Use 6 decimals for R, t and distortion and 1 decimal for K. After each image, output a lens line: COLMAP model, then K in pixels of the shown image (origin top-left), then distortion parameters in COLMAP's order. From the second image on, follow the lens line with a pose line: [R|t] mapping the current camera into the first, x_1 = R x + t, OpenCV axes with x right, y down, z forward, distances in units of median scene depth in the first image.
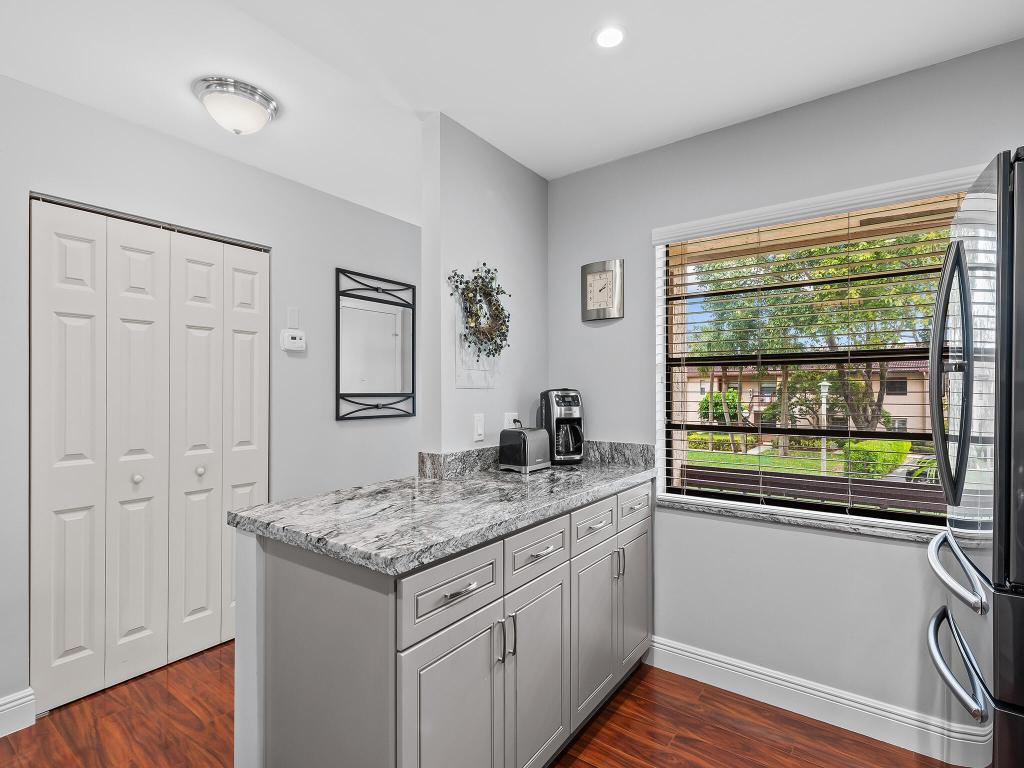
lens RADIAL K [[501.4, 0, 519.2], [0, 501.4, 374.5], [0, 0, 1]] dist [0.006844, -0.001099]
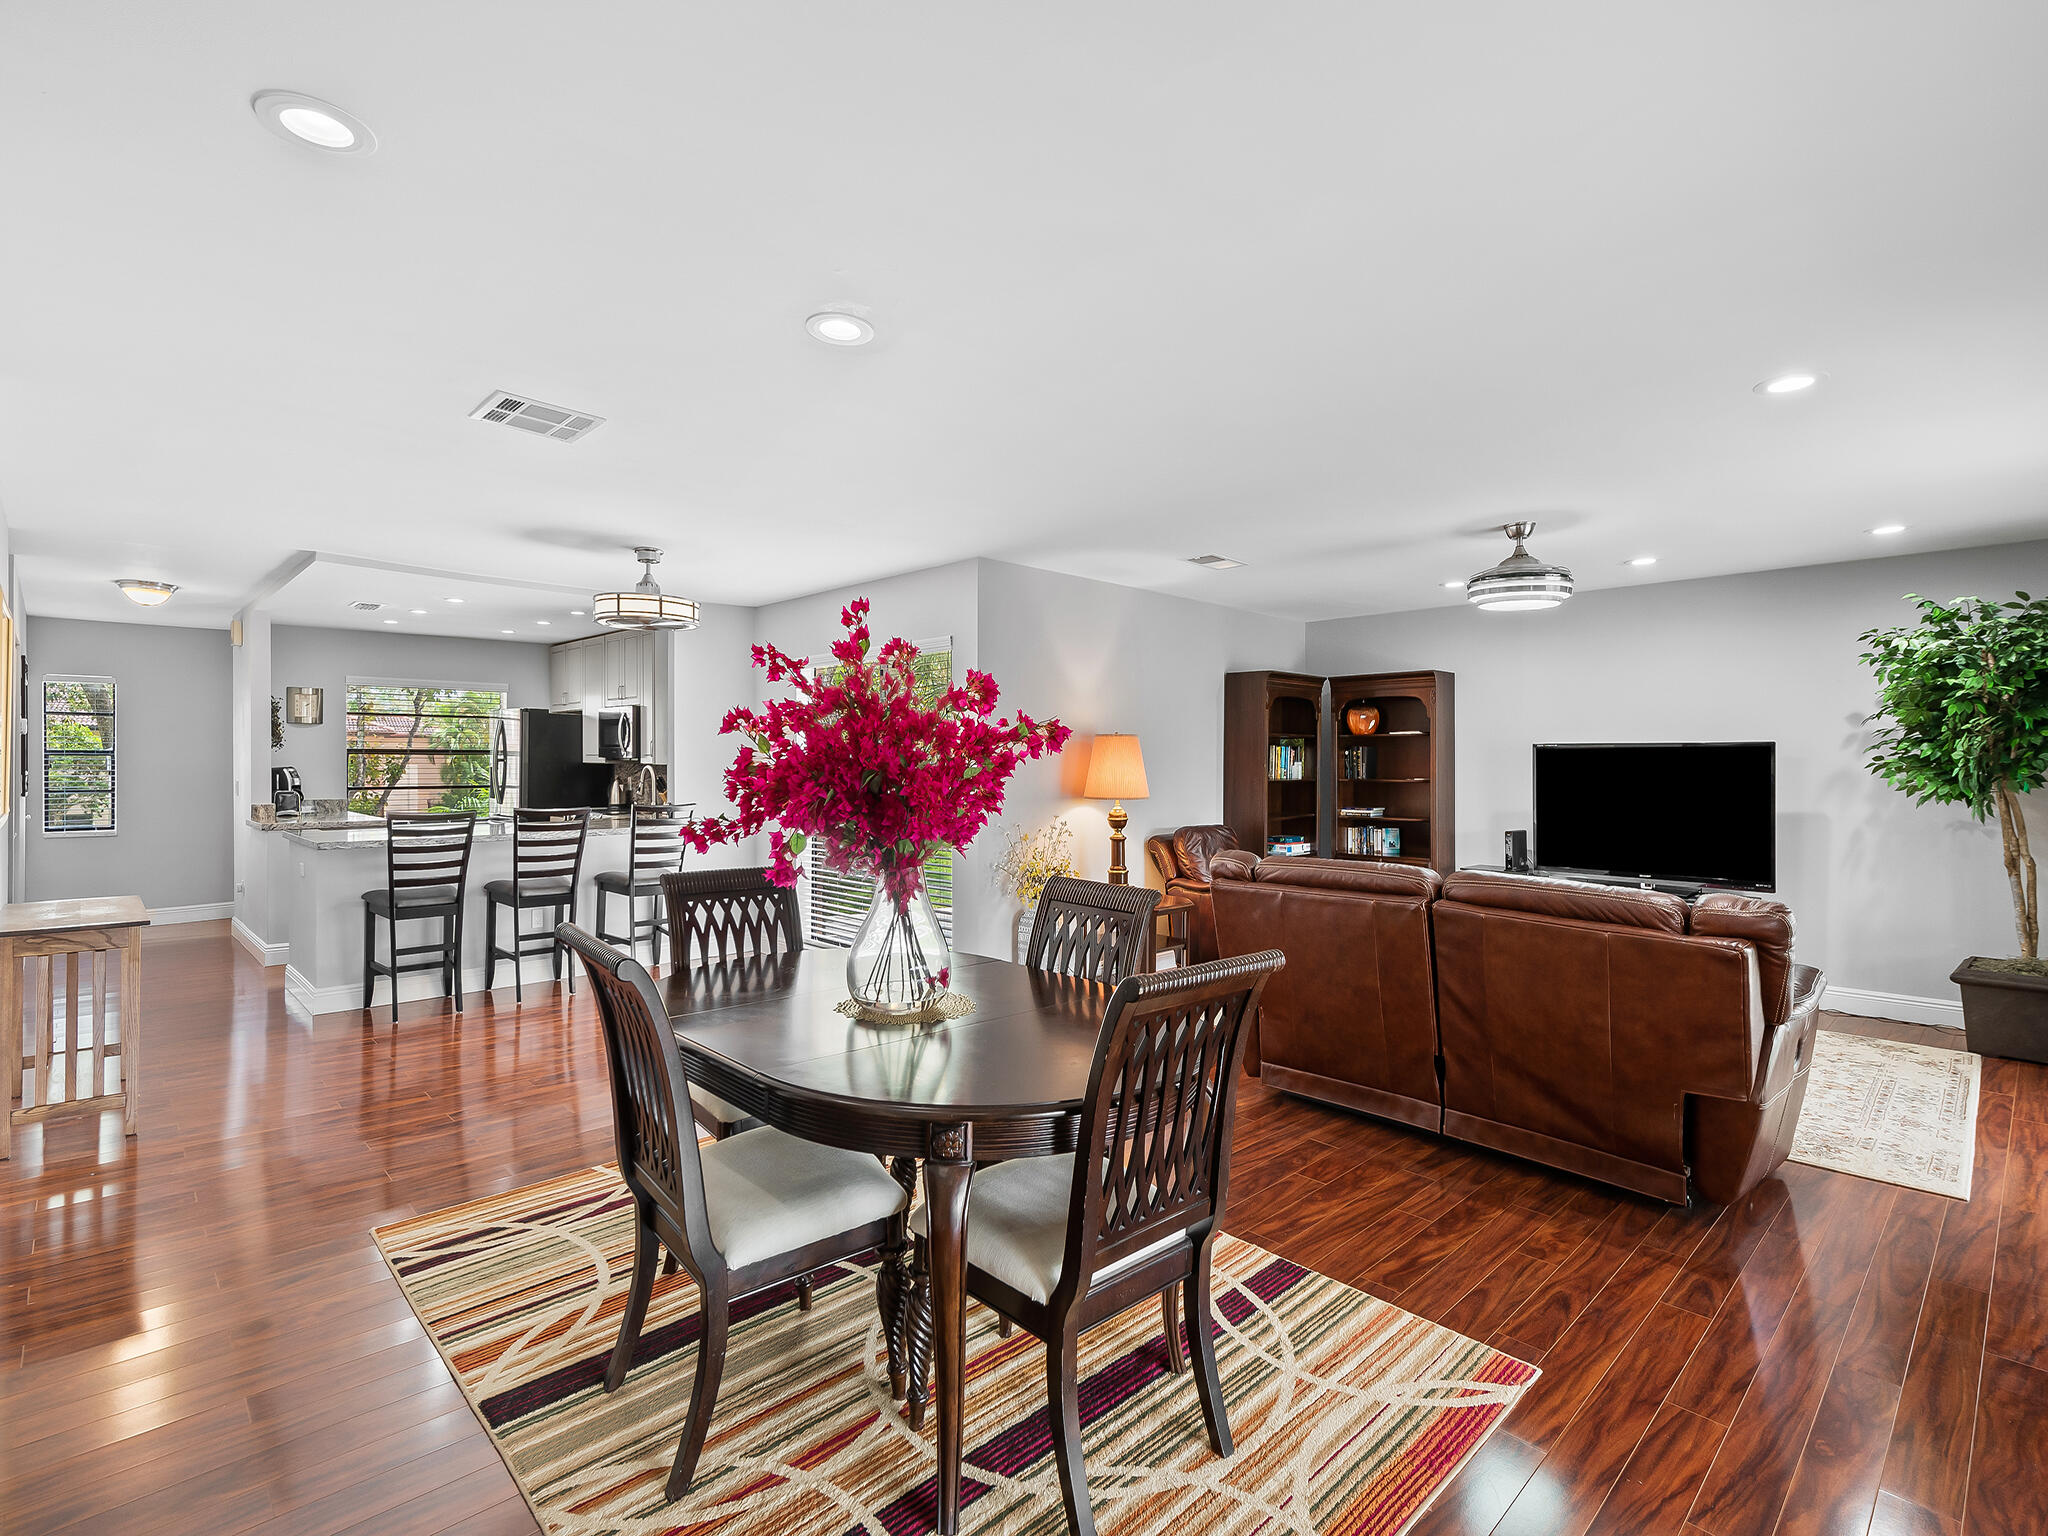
lens RADIAL K [[970.5, 0, 1042.2], [0, 970.5, 762.9], [0, 0, 1]] dist [0.020381, -0.008707]
pose [[0.167520, -0.001708, 0.985867, -5.046788], [-0.031334, 0.999484, 0.007056, -0.163995], [-0.985371, -0.032074, 0.167380, -3.685100]]
